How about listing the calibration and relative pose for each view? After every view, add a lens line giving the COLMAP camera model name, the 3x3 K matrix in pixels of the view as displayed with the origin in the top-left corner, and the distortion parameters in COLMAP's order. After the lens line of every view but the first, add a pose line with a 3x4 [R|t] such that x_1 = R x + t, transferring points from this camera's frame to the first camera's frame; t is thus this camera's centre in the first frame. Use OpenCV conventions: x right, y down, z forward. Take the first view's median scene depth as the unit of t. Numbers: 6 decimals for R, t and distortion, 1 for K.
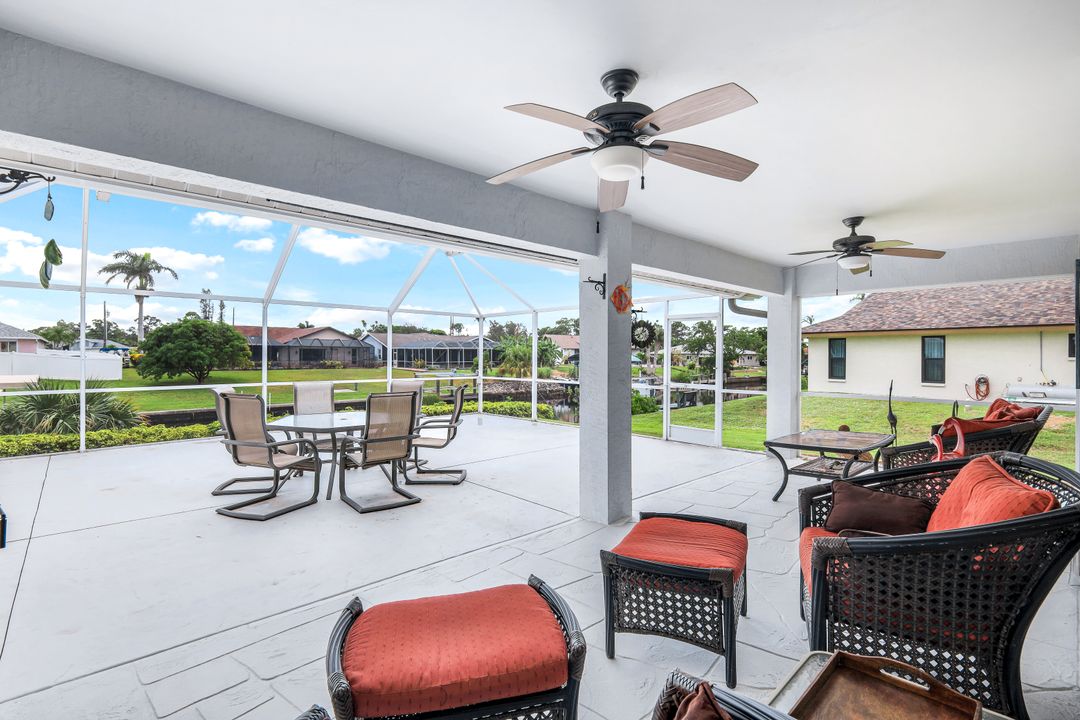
lens RADIAL K [[502.0, 0, 539.5], [0, 502.0, 355.6], [0, 0, 1]] dist [0.001890, 0.000154]
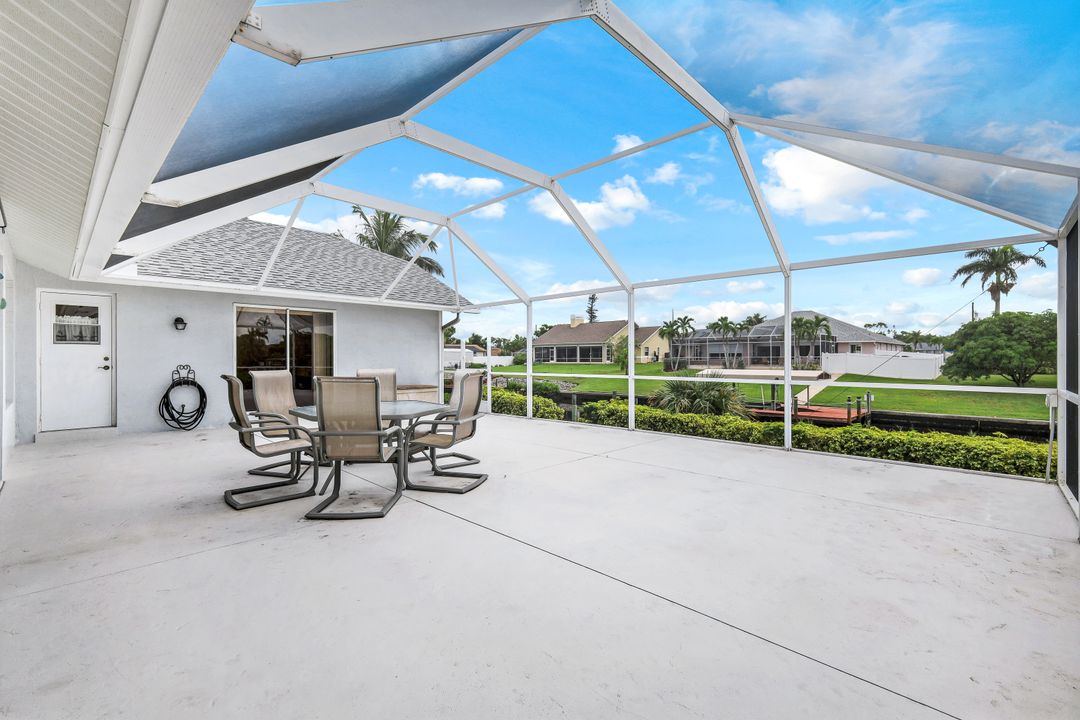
lens RADIAL K [[470.7, 0, 540.8], [0, 470.7, 355.2], [0, 0, 1]] dist [0.000494, -0.000572]
pose [[0.049612, -0.005574, -0.998753, 0.068828], [0.000221, 0.999984, -0.005570, 0.004473], [0.998769, 0.000056, 0.049612, 0.170714]]
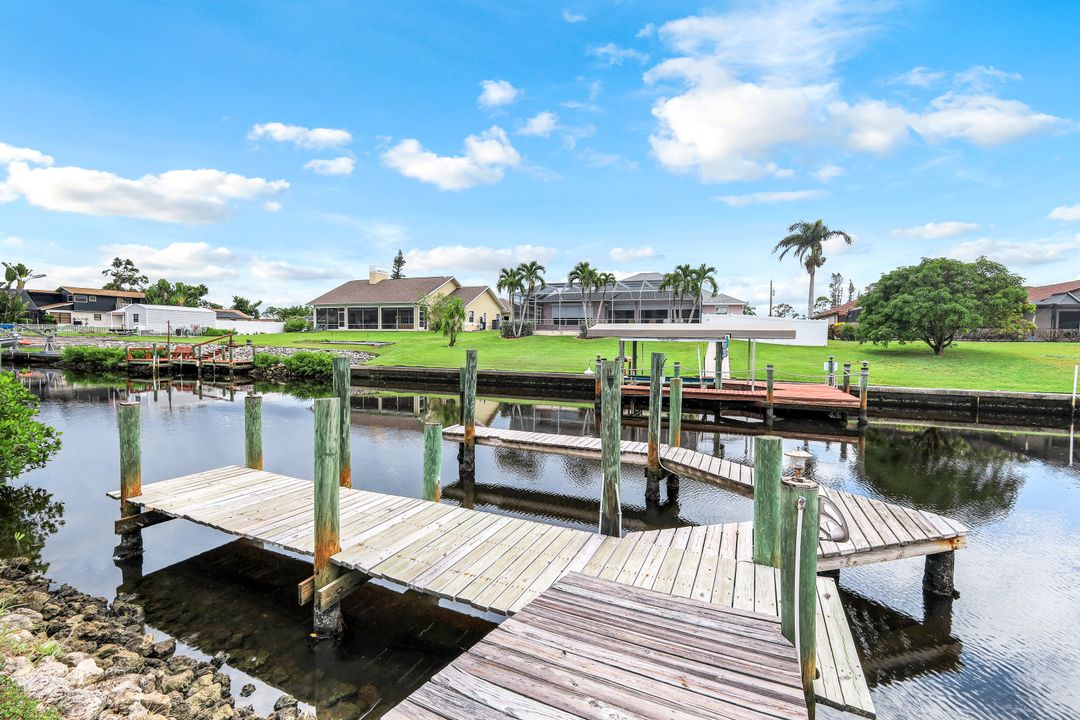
lens RADIAL K [[470.7, 0, 540.8], [0, 470.7, 355.2], [0, 0, 1]] dist [0.000494, -0.000572]
pose [[0.438673, 0.037669, -0.897857, -0.340129], [-0.013670, 0.999285, 0.035246, 0.042765], [0.898543, -0.003187, 0.438874, 0.230355]]
